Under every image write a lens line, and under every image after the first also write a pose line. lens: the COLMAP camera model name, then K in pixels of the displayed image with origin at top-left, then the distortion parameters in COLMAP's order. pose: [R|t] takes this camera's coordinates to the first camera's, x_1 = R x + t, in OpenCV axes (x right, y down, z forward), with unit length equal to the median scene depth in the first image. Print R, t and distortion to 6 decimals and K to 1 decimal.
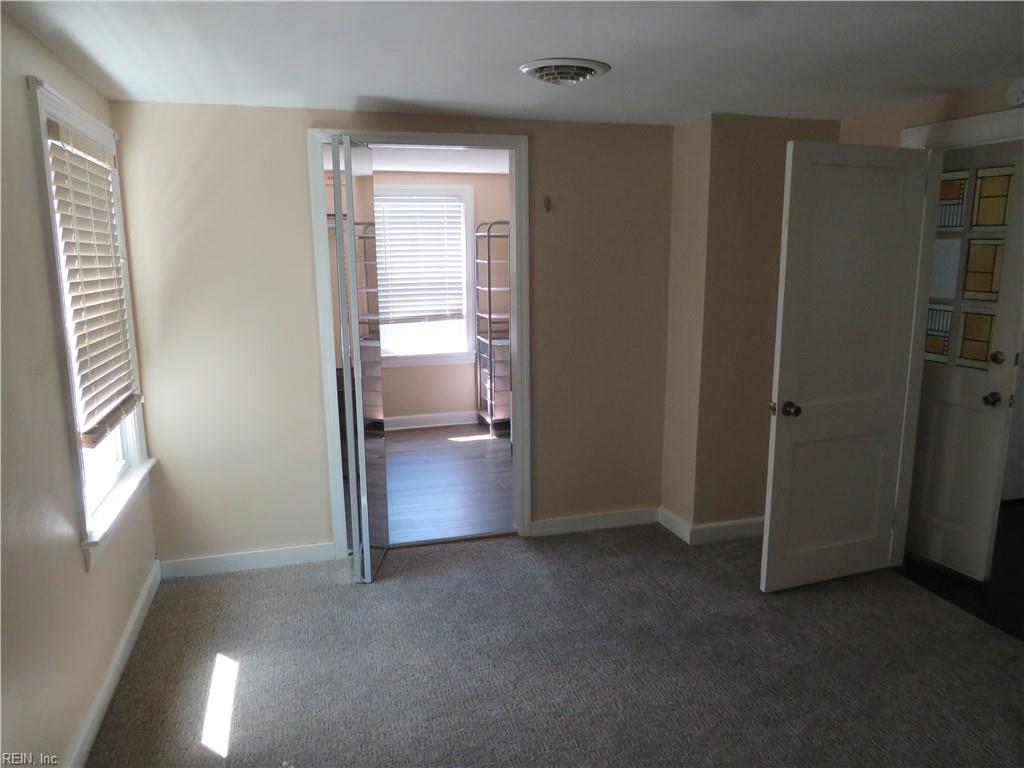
lens RADIAL K [[727.1, 0, 511.8], [0, 727.1, 381.3], [0, 0, 1]] dist [-0.006646, -0.001627]
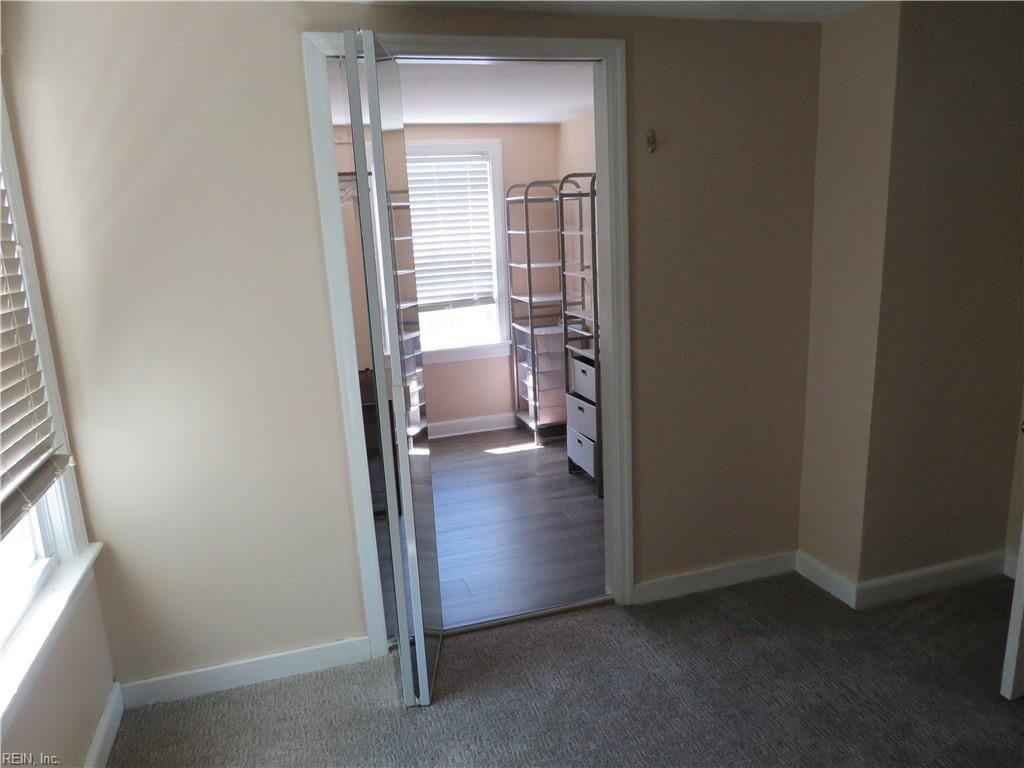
lens RADIAL K [[727.1, 0, 513.3], [0, 727.1, 385.1], [0, 0, 1]] dist [-0.006646, -0.001627]
pose [[0.999078, -0.042113, 0.008323, -0.101403], [0.041740, 0.998295, 0.040808, -0.046973], [-0.010027, -0.040423, 0.999132, 0.307034]]
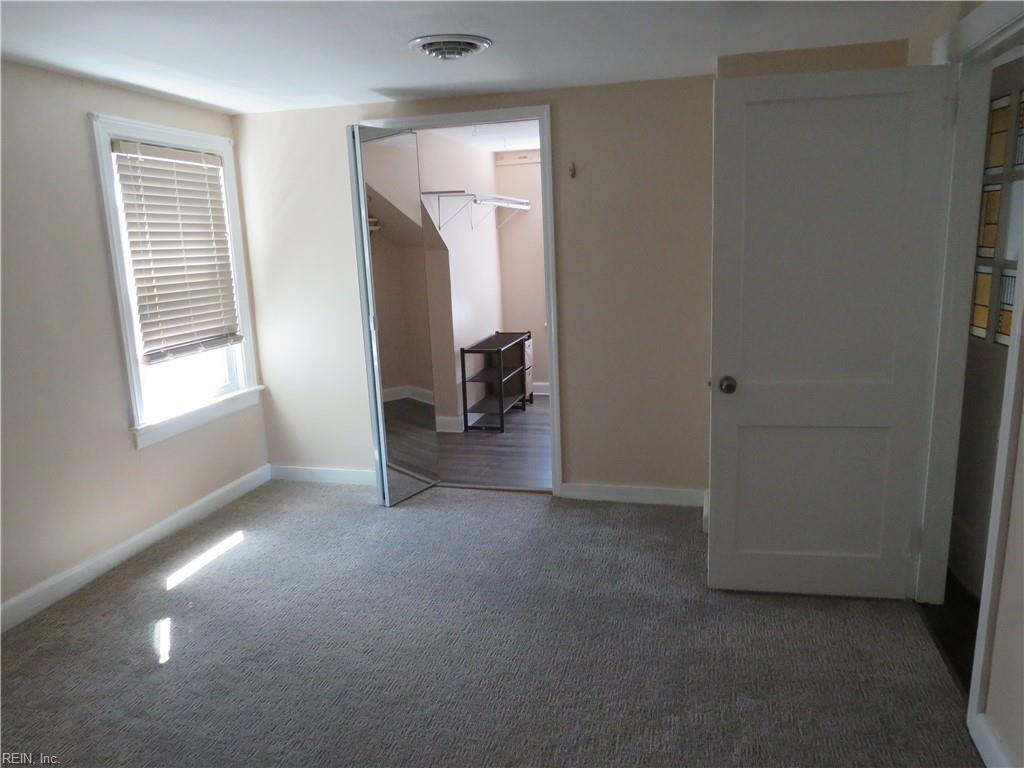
lens RADIAL K [[727.1, 0, 507.8], [0, 727.1, 381.8], [0, 0, 1]] dist [-0.006646, -0.001627]
pose [[0.855314, 0.078610, -0.512112, 0.525308], [-0.062474, 0.996859, 0.048677, 0.005569], [0.514330, -0.009640, 0.857538, 0.087070]]
